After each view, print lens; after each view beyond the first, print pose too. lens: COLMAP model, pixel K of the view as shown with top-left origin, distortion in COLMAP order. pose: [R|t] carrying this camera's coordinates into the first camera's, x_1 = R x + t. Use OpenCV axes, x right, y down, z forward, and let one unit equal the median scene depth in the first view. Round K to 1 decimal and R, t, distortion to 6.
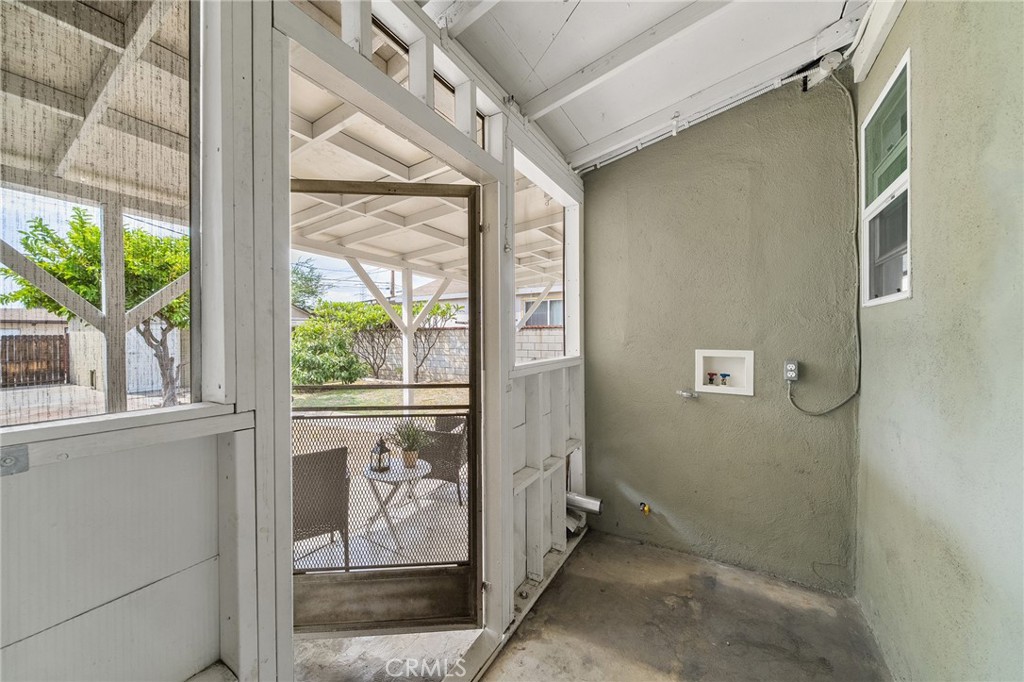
lens RADIAL K [[356.9, 0, 508.5], [0, 356.9, 342.3], [0, 0, 1]] dist [-0.009882, -0.000088]
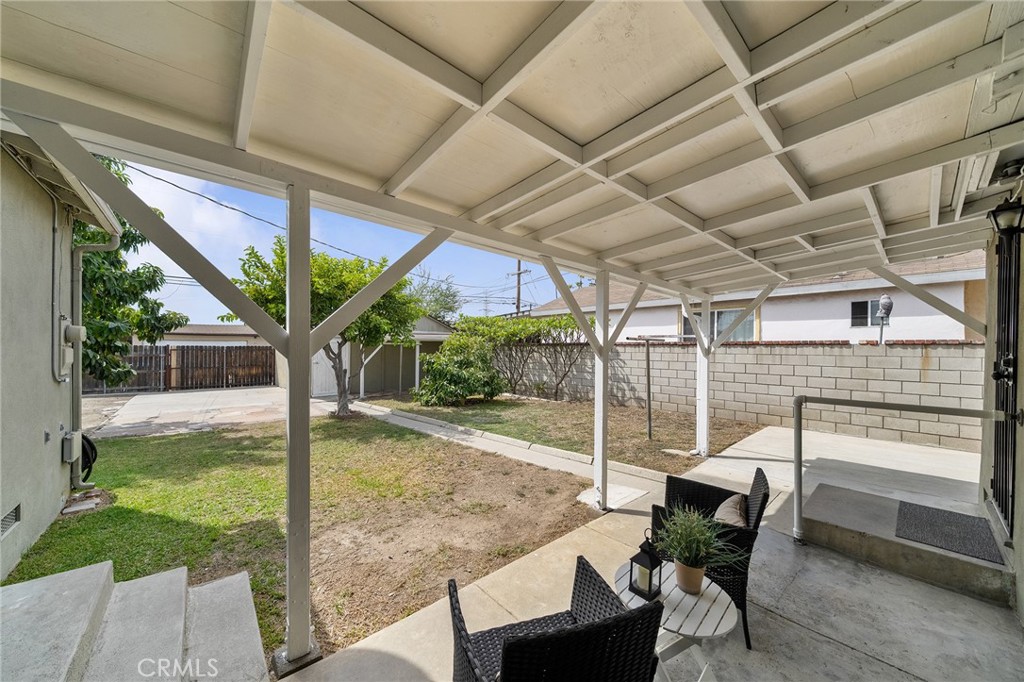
lens RADIAL K [[356.9, 0, 521.3], [0, 356.9, 354.4], [0, 0, 1]] dist [-0.009882, -0.000088]
pose [[0.956736, 0.015482, -0.290547, -0.088519], [-0.016541, 0.999862, -0.001189, -0.008711], [0.290488, 0.005943, 0.956860, 0.082995]]
